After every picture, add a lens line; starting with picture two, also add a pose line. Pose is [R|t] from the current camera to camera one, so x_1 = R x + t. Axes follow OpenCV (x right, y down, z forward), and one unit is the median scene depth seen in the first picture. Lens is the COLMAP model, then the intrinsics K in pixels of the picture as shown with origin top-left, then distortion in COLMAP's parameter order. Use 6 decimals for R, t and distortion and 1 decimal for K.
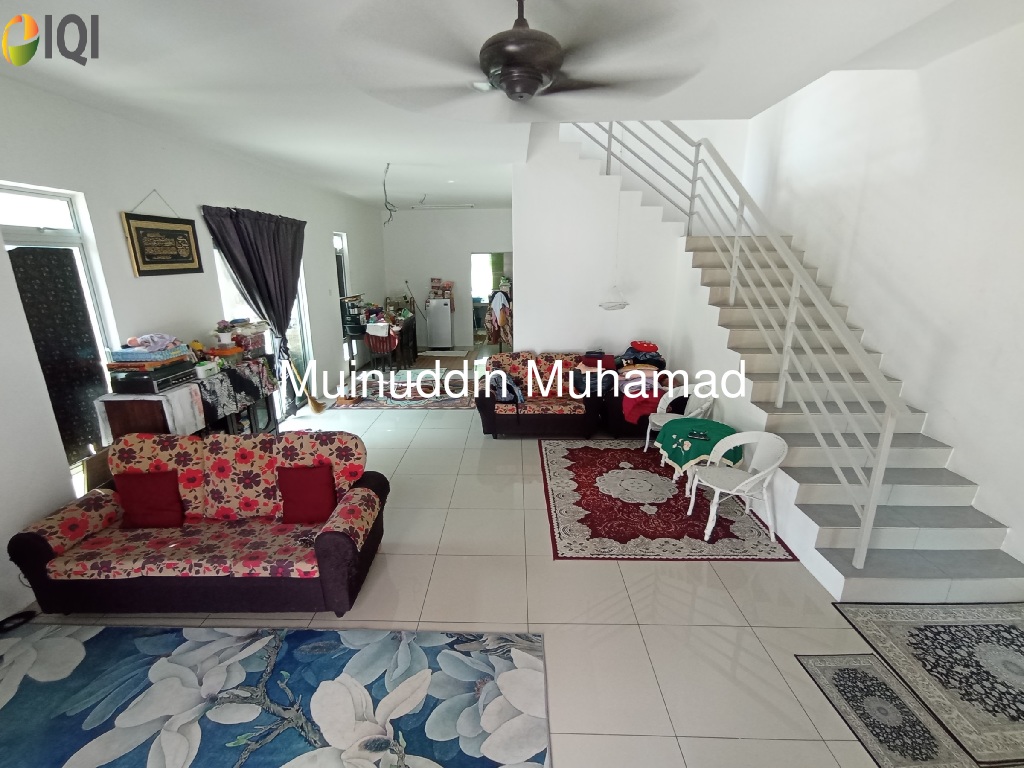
lens RADIAL K [[461.5, 0, 500.1], [0, 461.5, 383.4], [0, 0, 1]] dist [-0.030859, 0.024435]
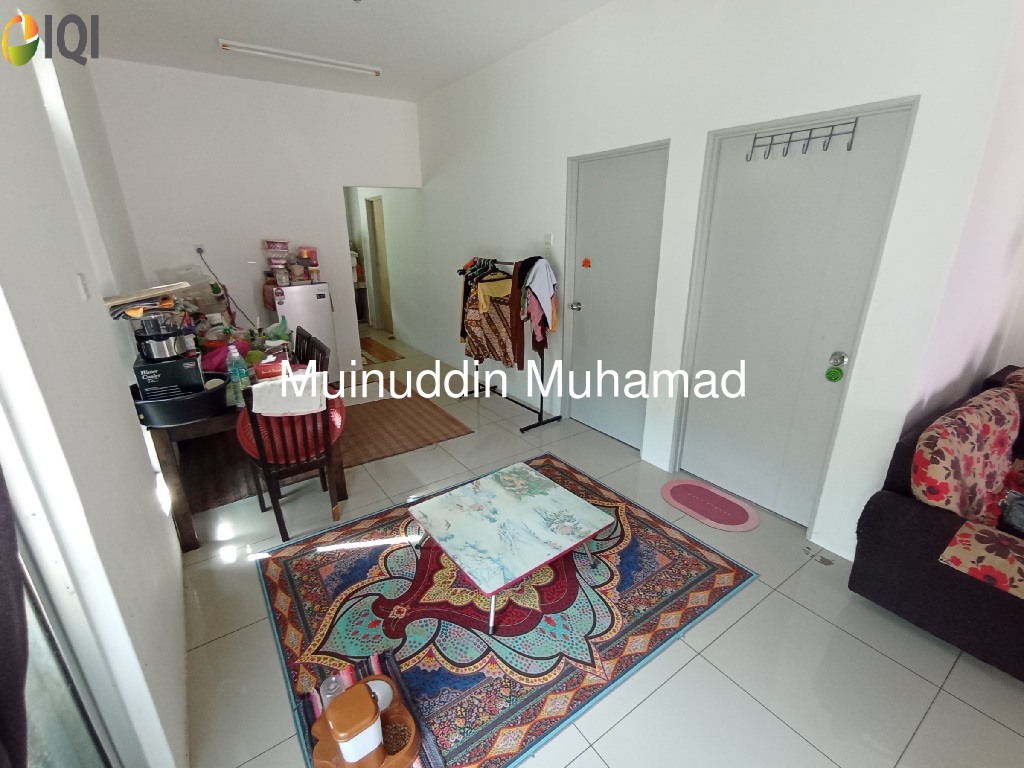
lens RADIAL K [[461.5, 0, 500.1], [0, 461.5, 383.4], [0, 0, 1]] dist [-0.030859, 0.024435]
pose [[0.811710, -0.192434, 0.551448, -0.831816], [0.159764, 0.981309, 0.107272, -0.352166], [-0.561784, 0.001028, 0.827283, 1.723987]]
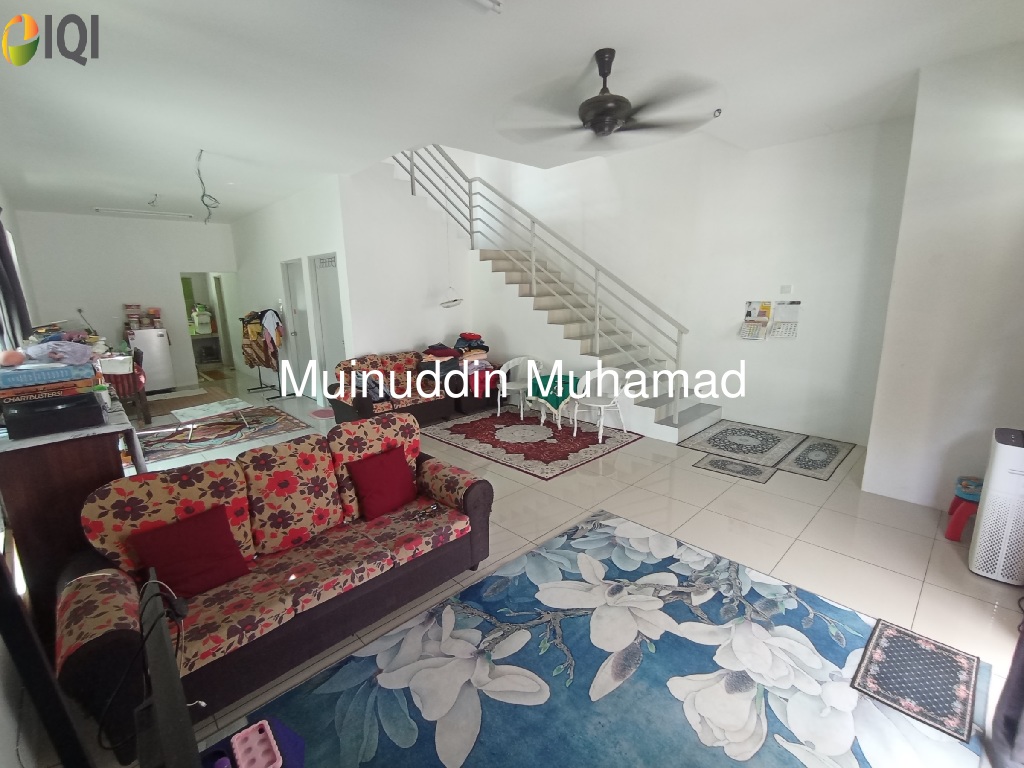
lens RADIAL K [[461.5, 0, 500.1], [0, 461.5, 383.4], [0, 0, 1]] dist [-0.030859, 0.024435]
pose [[0.711381, -0.155171, 0.685463, -0.866477], [0.204757, 0.978771, 0.009069, 0.083368], [-0.672318, 0.133902, 0.728051, 0.122184]]
